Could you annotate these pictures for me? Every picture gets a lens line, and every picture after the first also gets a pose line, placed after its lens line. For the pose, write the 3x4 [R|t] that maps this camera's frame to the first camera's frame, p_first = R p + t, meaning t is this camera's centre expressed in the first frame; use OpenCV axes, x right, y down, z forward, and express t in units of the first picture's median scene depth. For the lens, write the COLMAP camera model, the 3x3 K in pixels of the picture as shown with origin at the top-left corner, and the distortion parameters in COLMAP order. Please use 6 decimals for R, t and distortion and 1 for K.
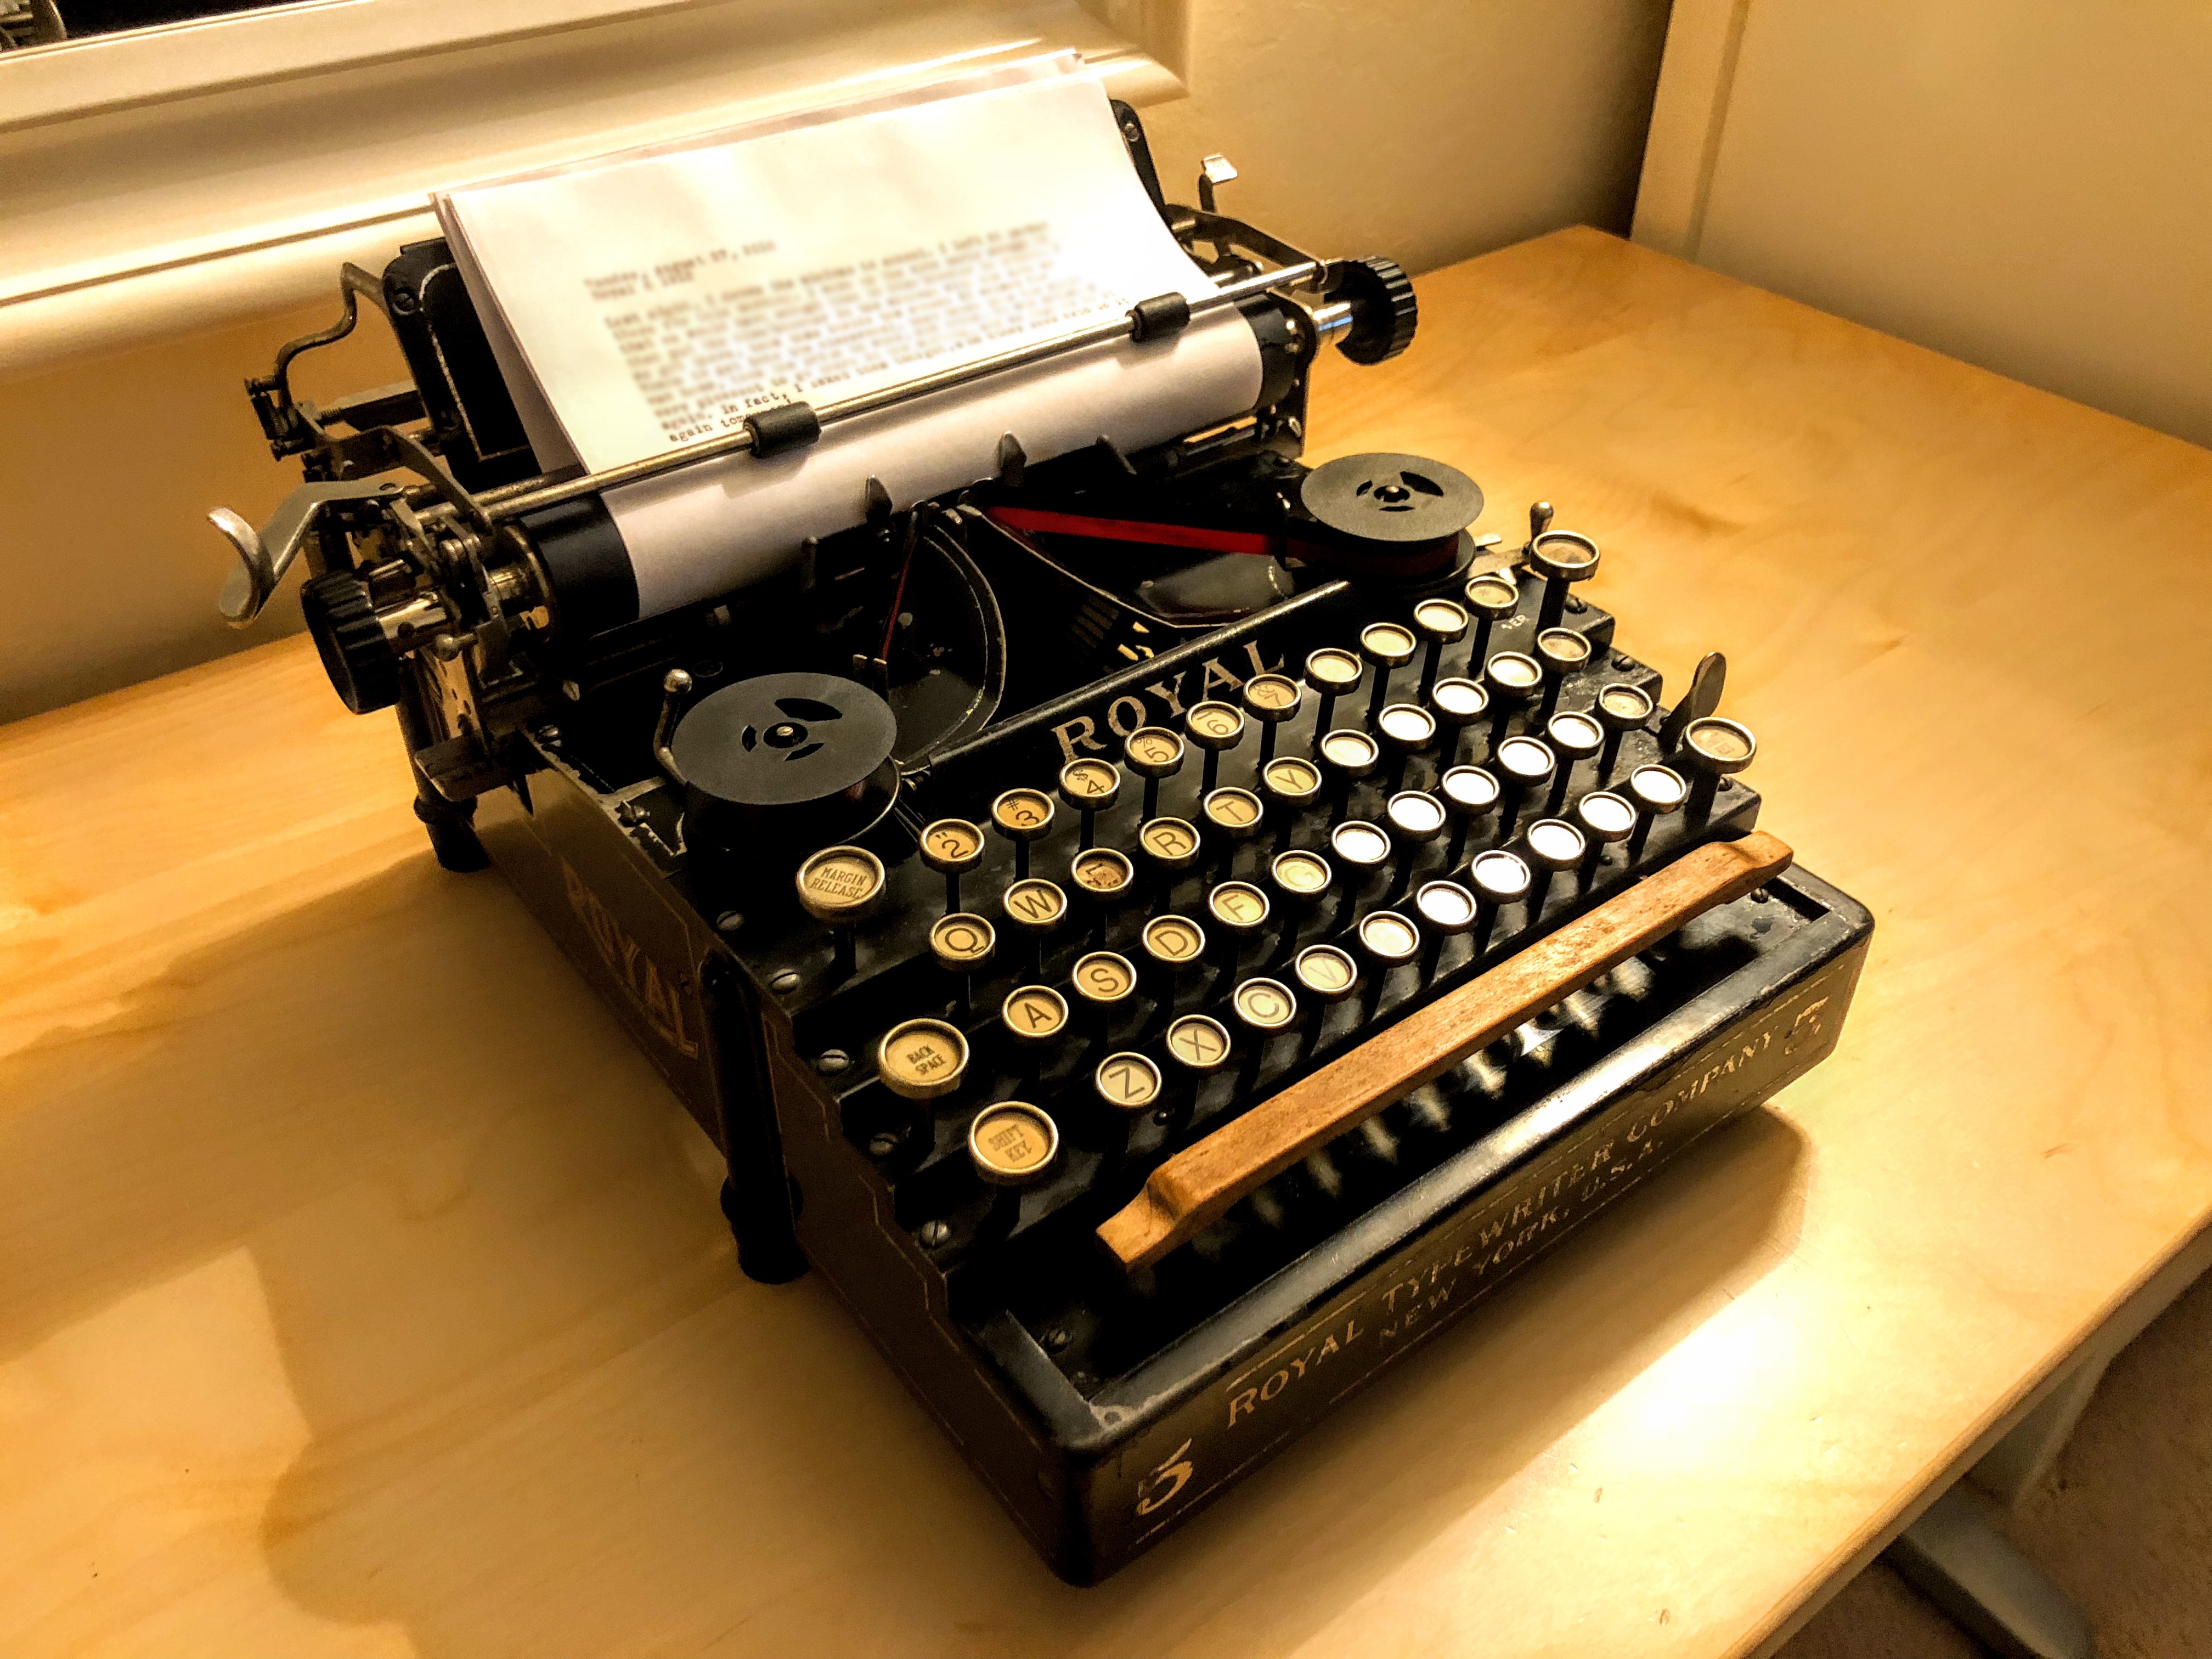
lens RADIAL K [[1824.4, 0, 1106.0], [0, 1824.4, 829.5], [0, 0, 1]] dist [0.005657, 0.003780]
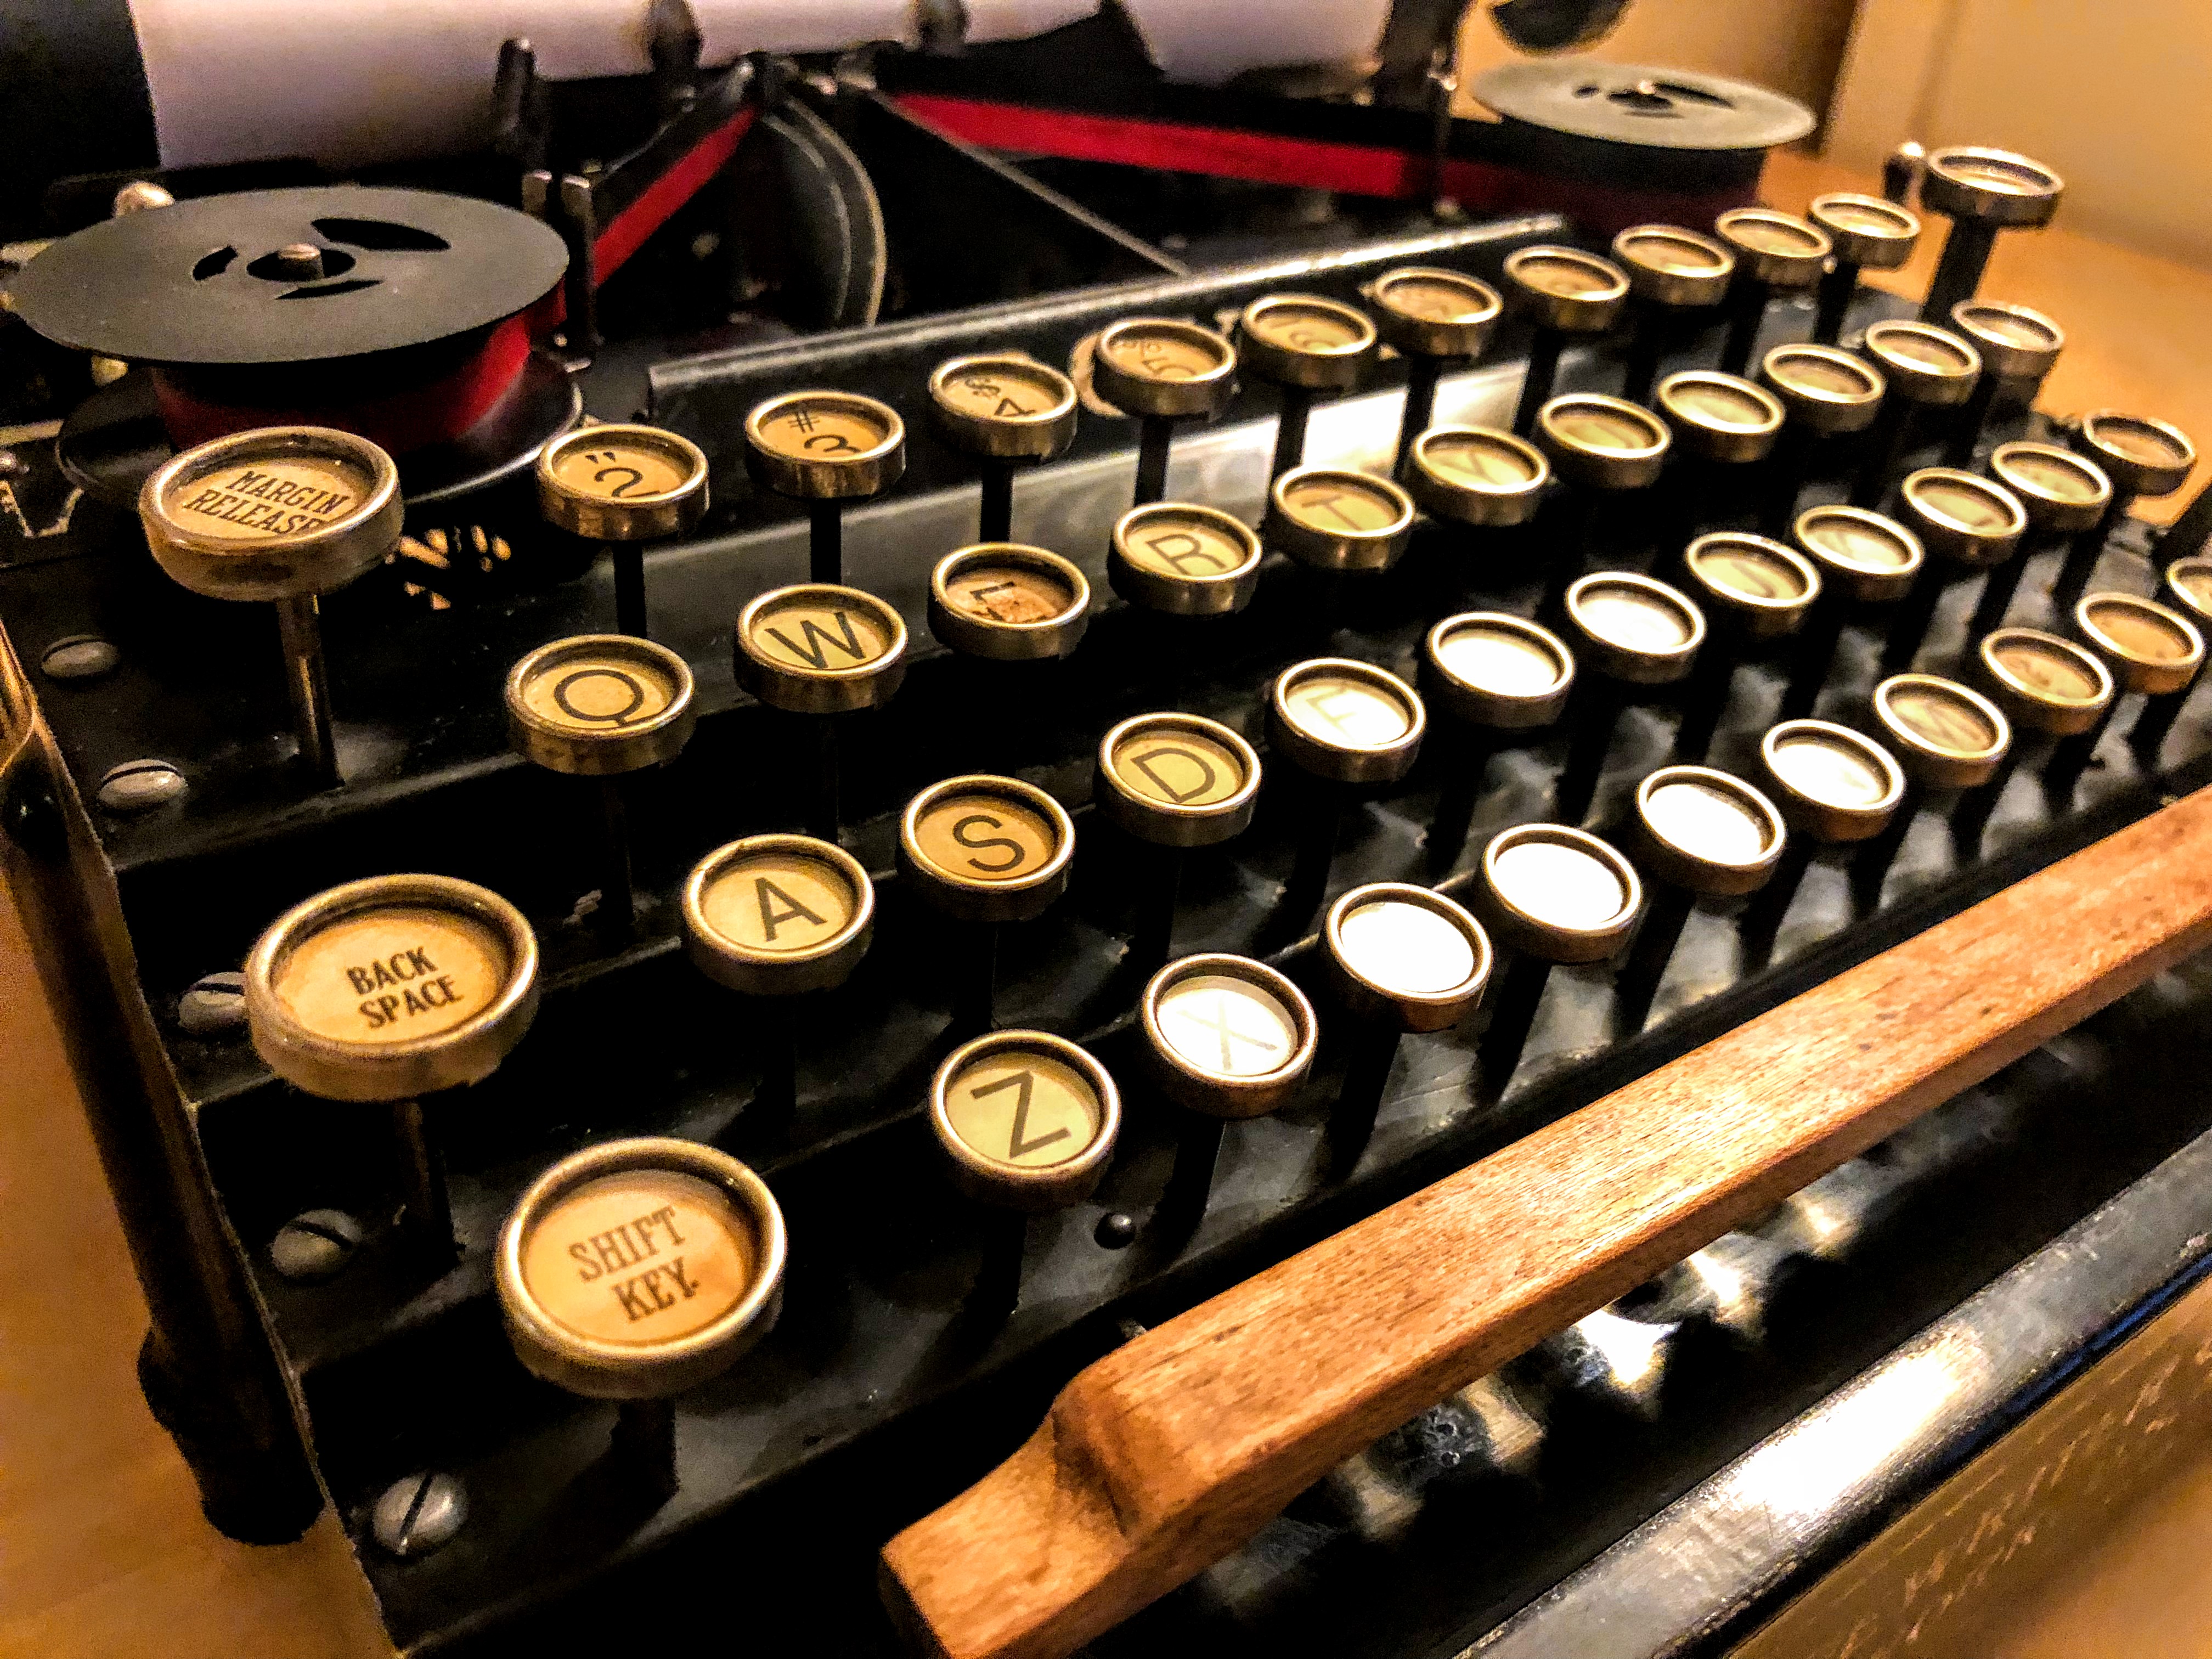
lens RADIAL K [[2026.2, 0, 1106.0], [0, 2026.2, 829.5], [0, 0, 1]] dist [-0.010261, -0.021410]
pose [[0.997582, 0.069280, -0.005521, 0.025848], [-0.069477, 0.996119, -0.054041, 0.102648], [0.001756, 0.054294, 0.998523, 0.599970]]
